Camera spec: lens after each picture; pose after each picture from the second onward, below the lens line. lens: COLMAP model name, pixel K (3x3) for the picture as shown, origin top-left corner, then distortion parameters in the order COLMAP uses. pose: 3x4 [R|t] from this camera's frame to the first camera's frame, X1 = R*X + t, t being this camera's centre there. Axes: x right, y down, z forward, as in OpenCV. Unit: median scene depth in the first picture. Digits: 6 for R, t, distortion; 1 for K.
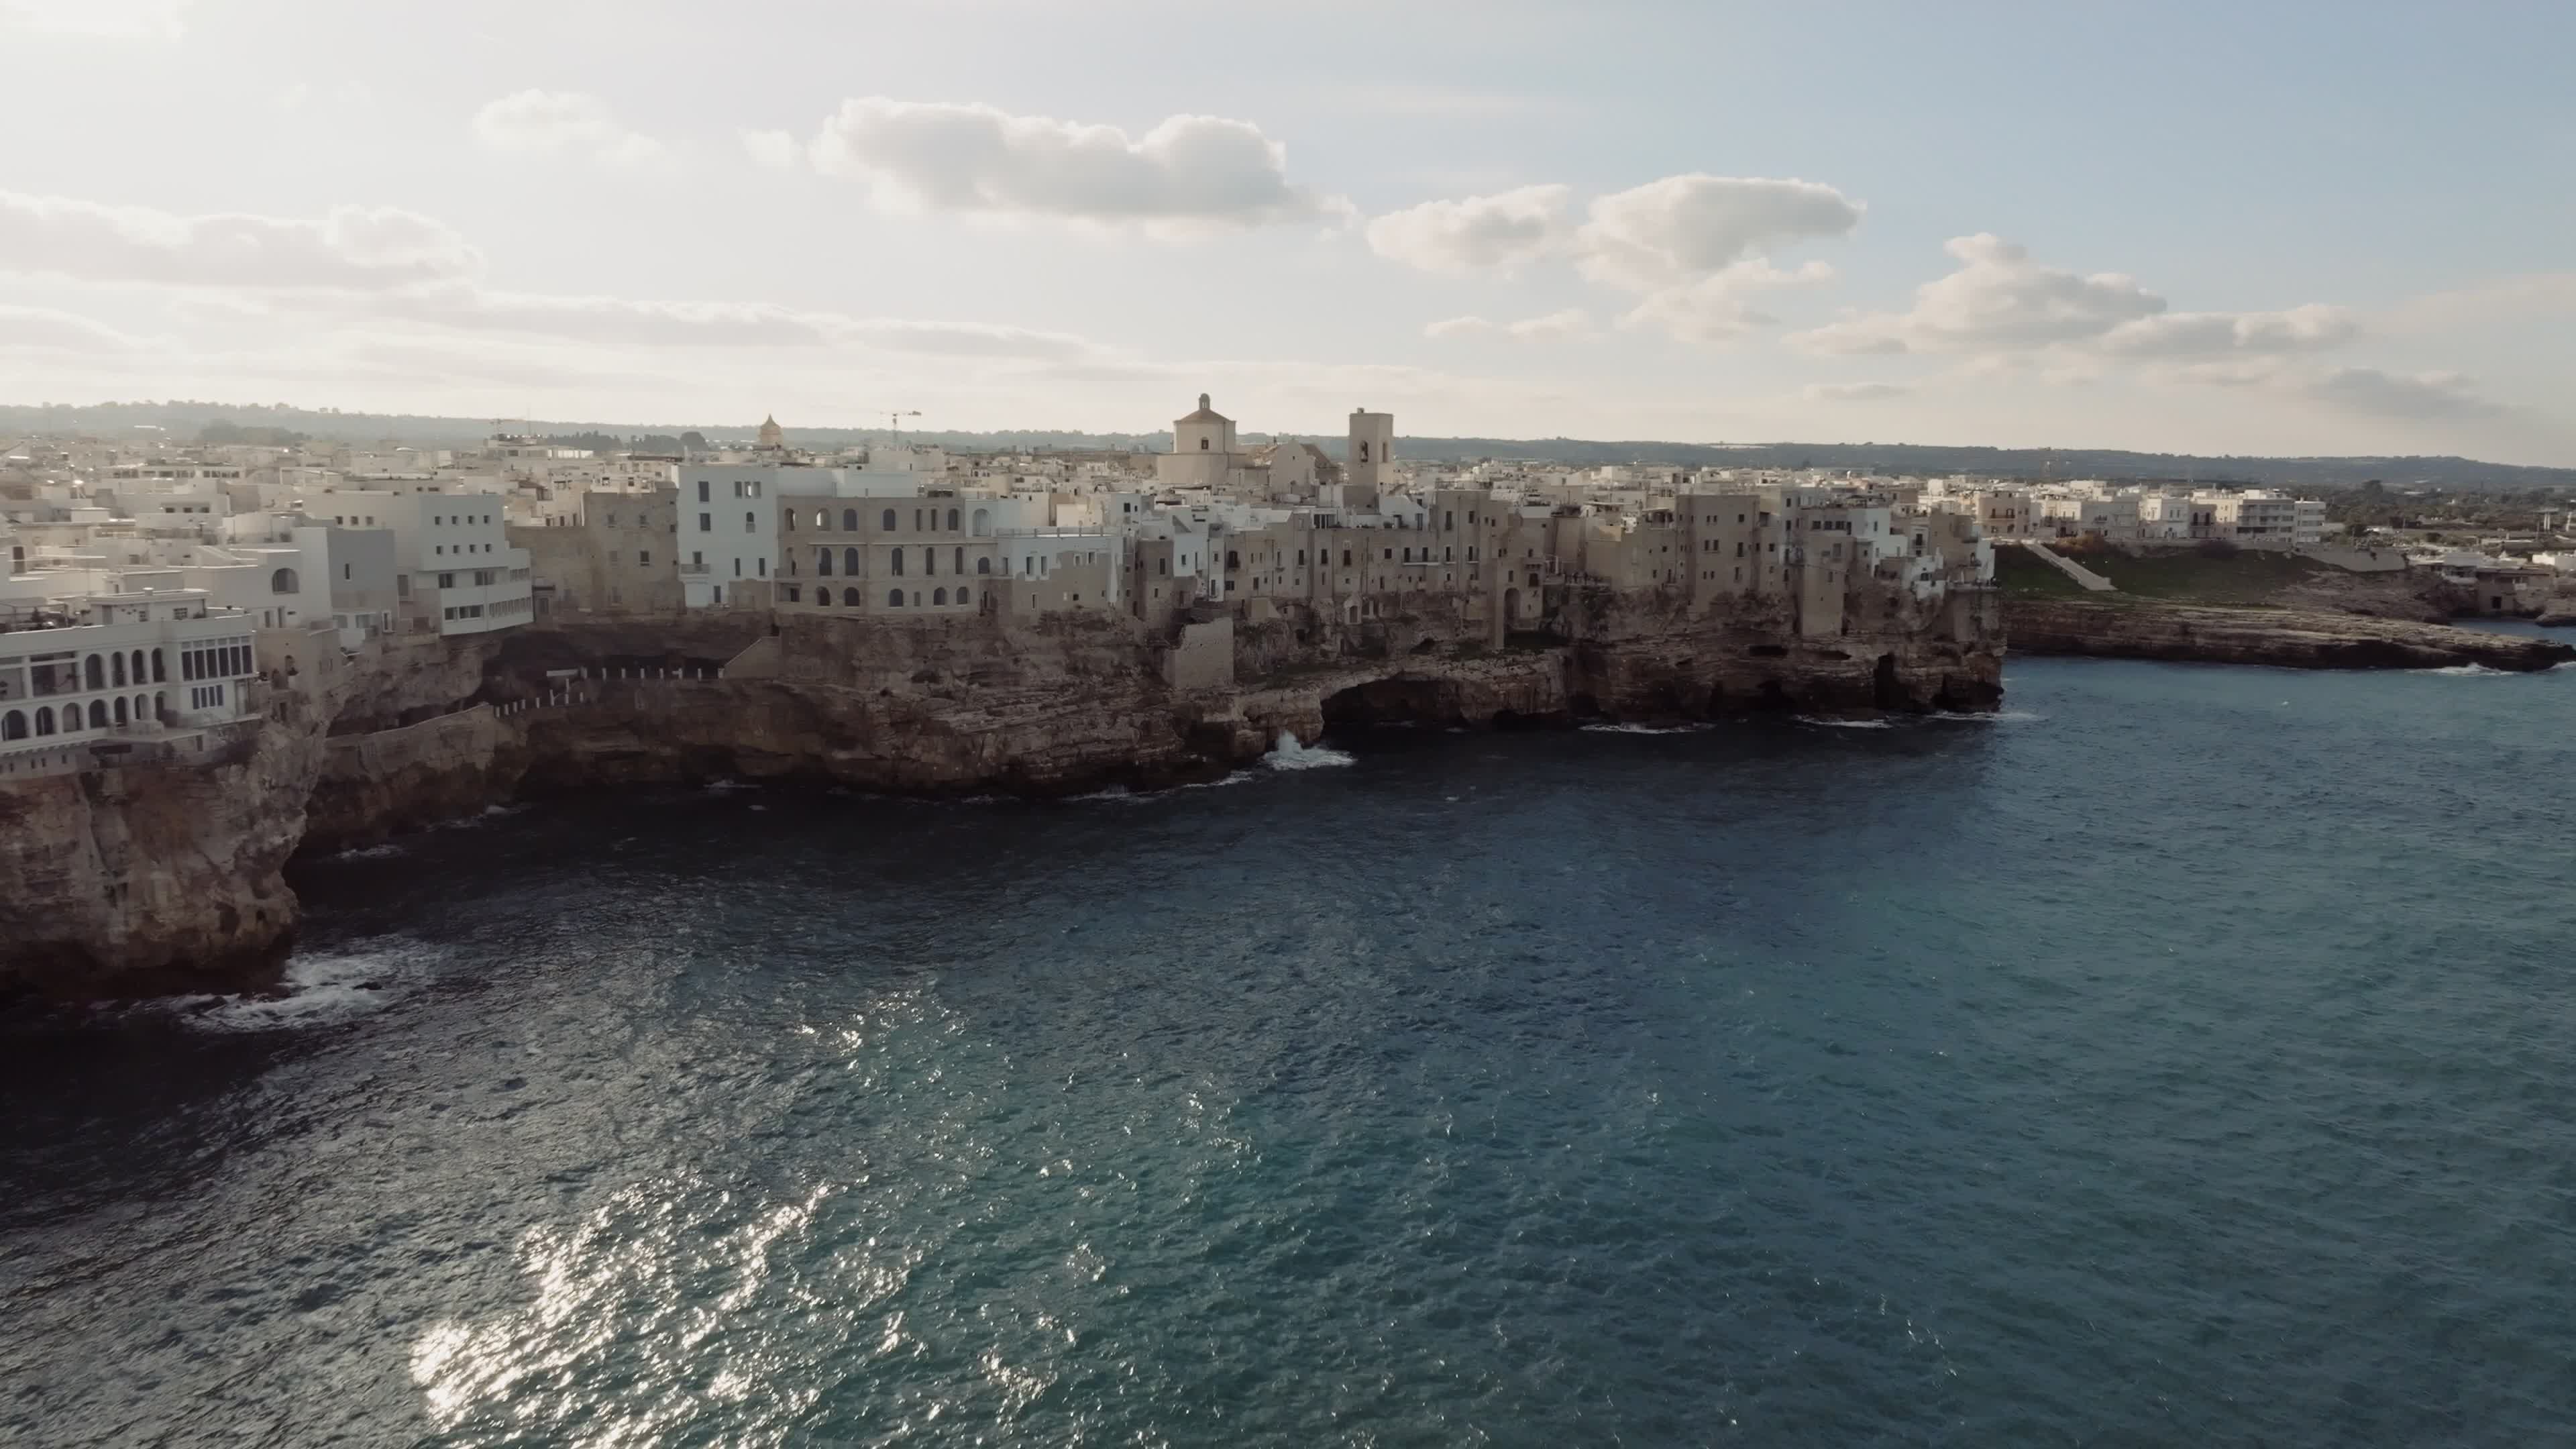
lens RADIAL K [[1810.2, 0, 1283.3], [0, 1810.2, 721.3], [0, 0, 1]] dist [0.010181, -0.006250]
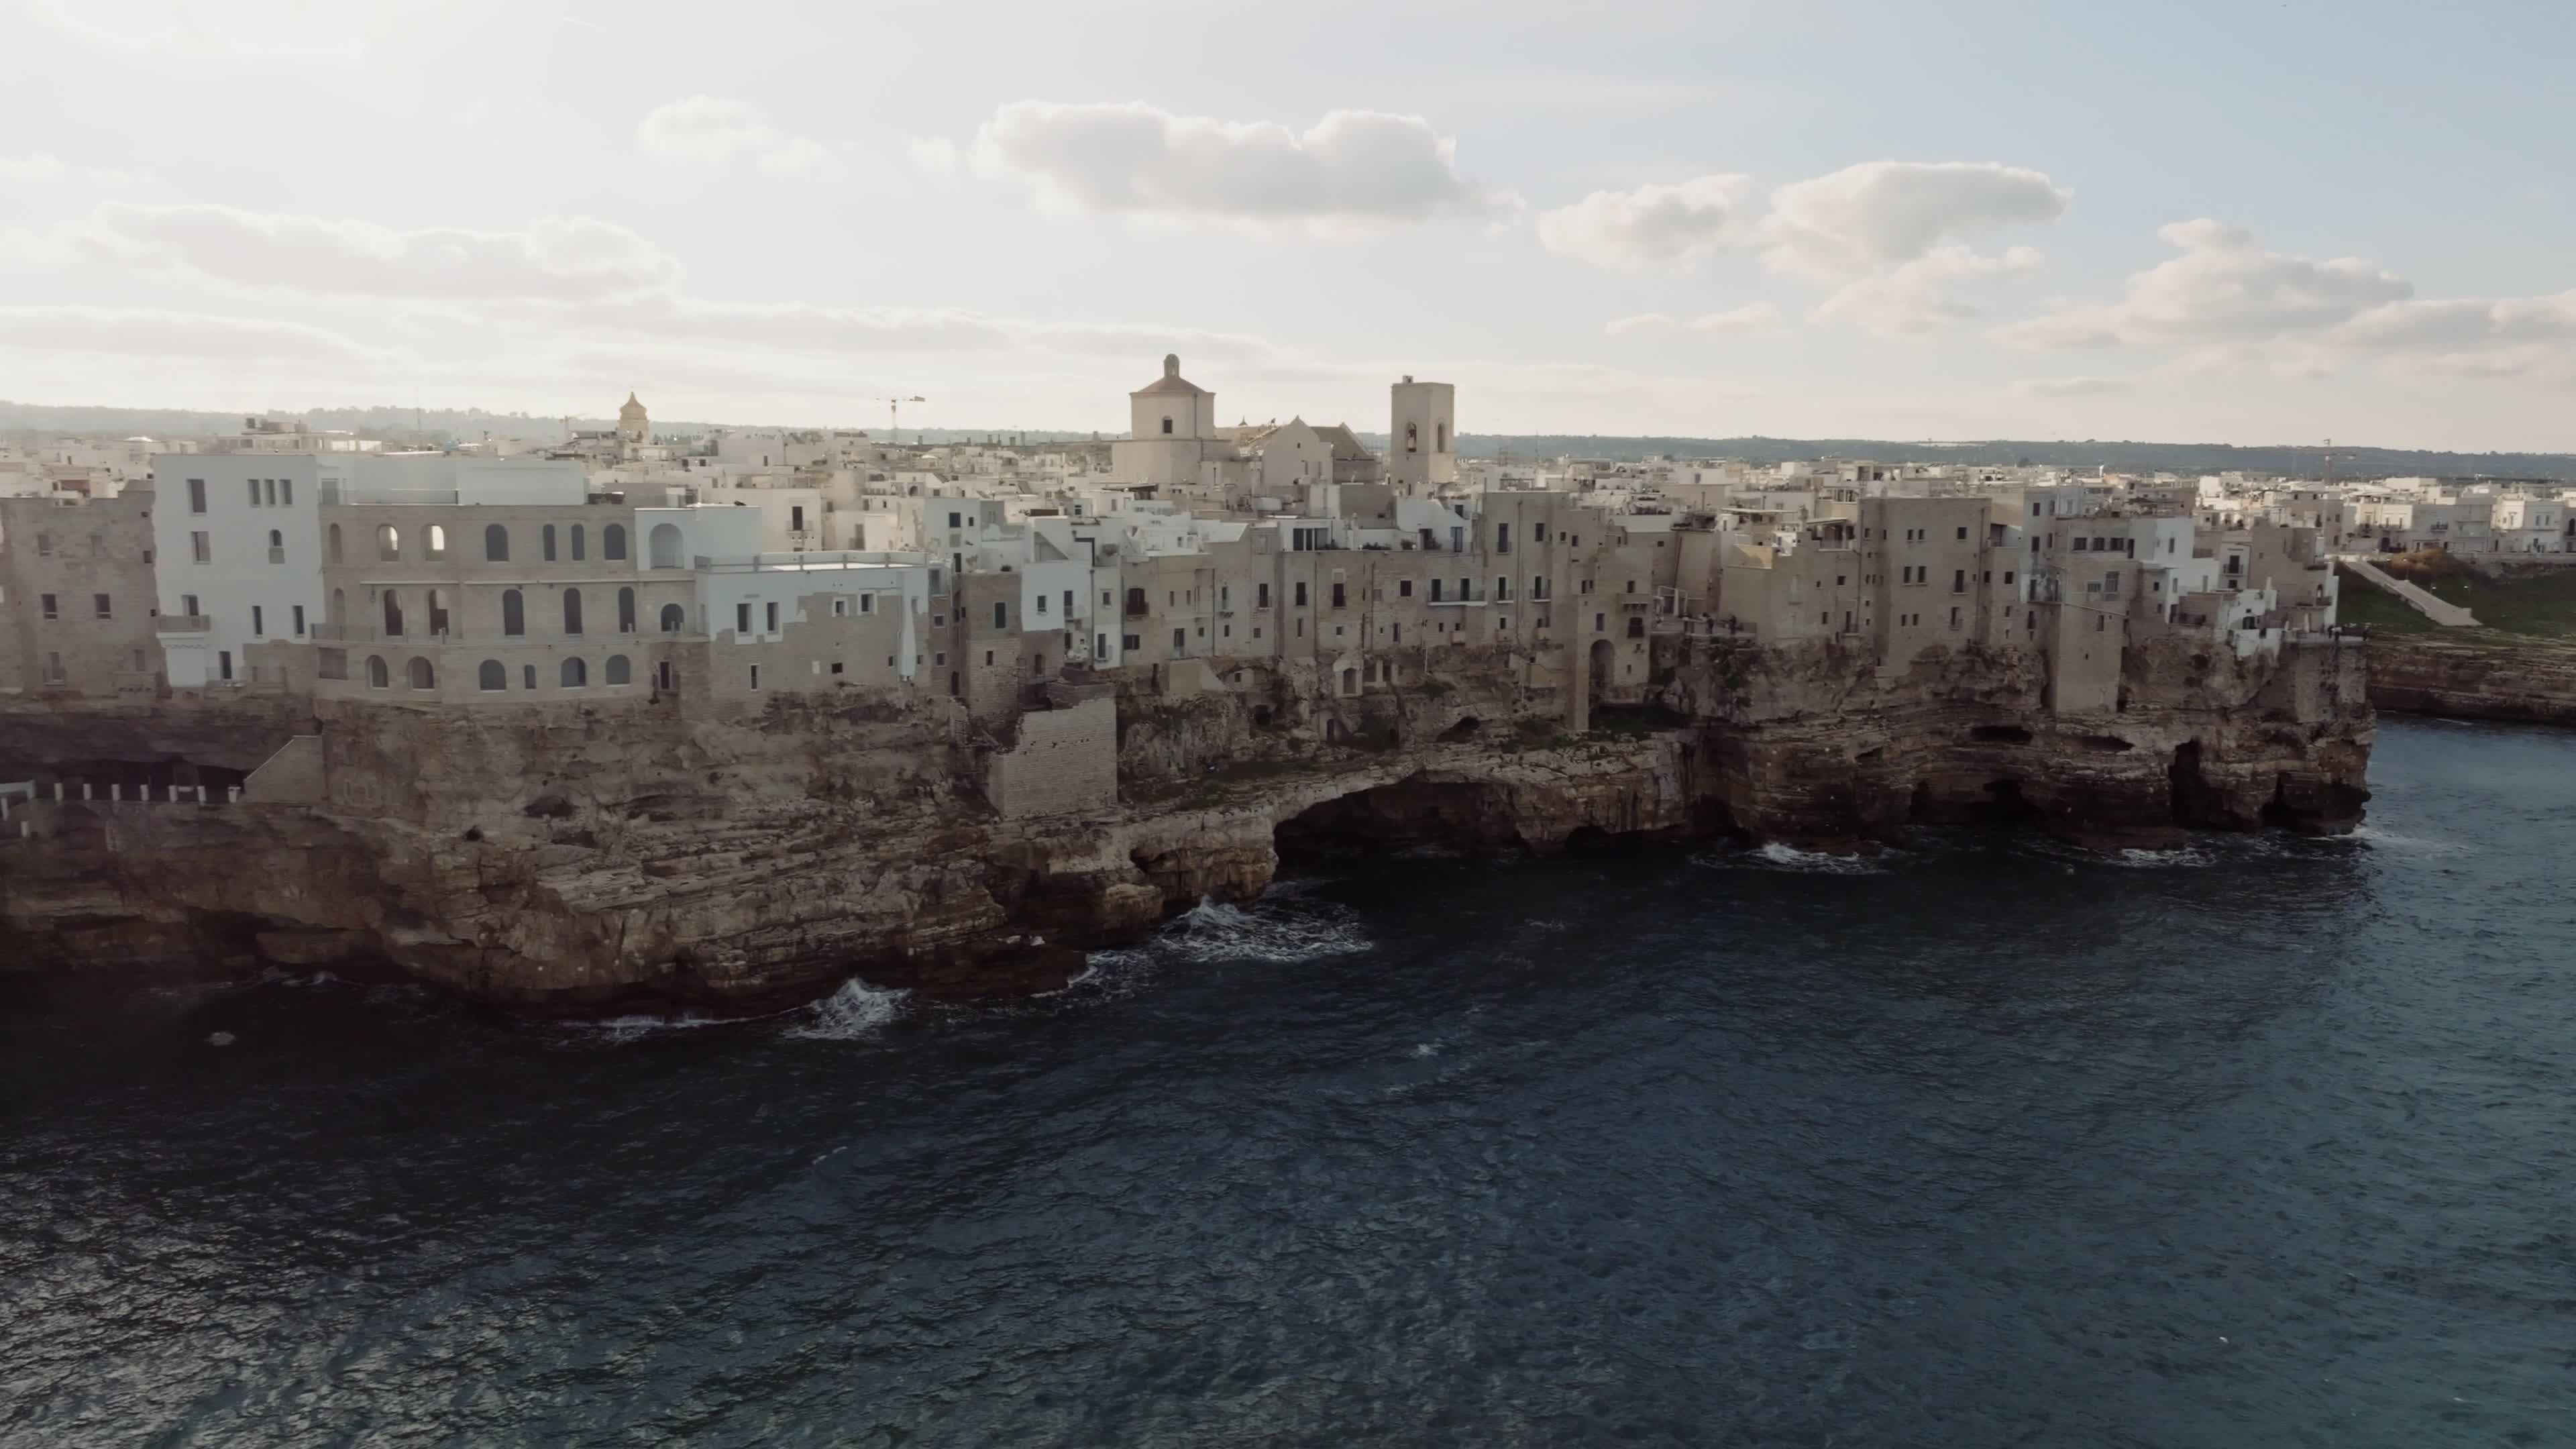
lens RADIAL K [[1800.2, 0, 1279.1], [0, 1800.2, 727.2], [0, 0, 1]] dist [0.010988, -0.030933]
pose [[0.994330, 0.011808, -0.105677, 0.080778], [-0.011521, 0.999928, 0.003325, -0.043409], [0.105709, -0.002088, 0.994395, 0.341742]]
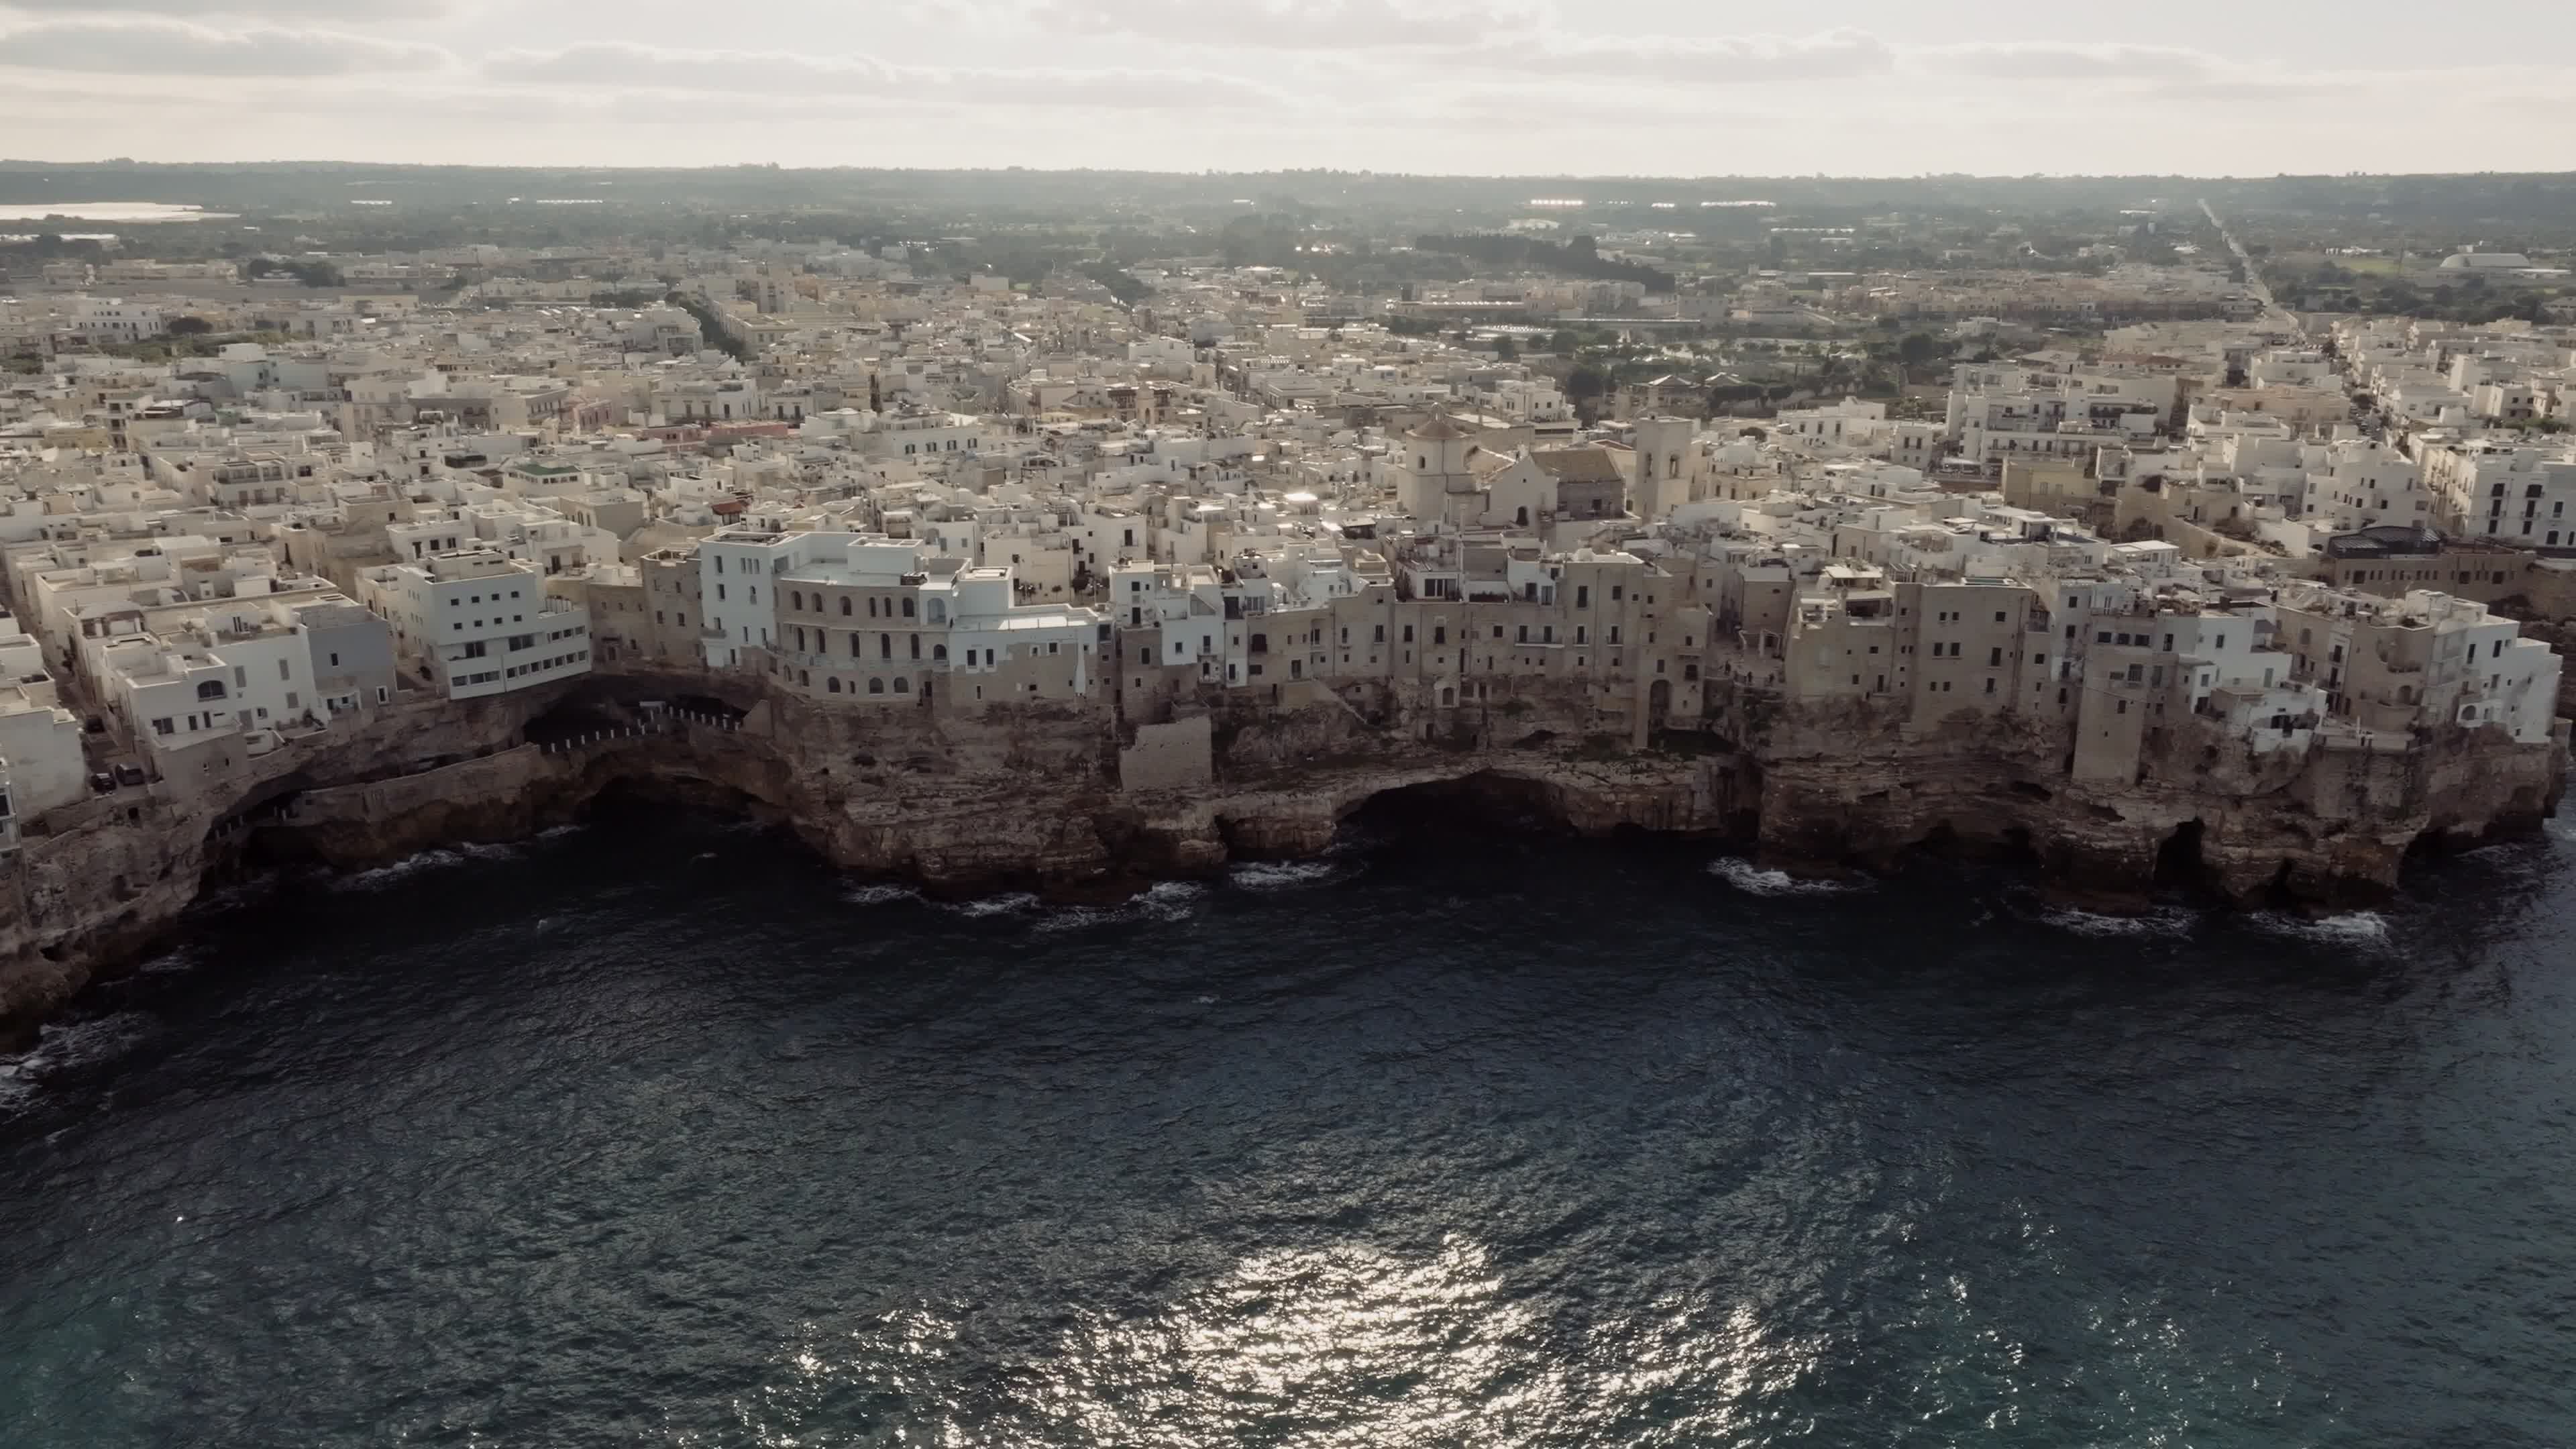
lens RADIAL K [[1810.2, 0, 1283.3], [0, 1810.2, 721.3], [0, 0, 1]] dist [0.010181, -0.006250]
pose [[0.835306, 0.143956, -0.530604, 0.437823], [-0.068333, 0.984812, 0.159611, -0.180495], [0.545522, -0.097067, 0.832456, 0.204507]]
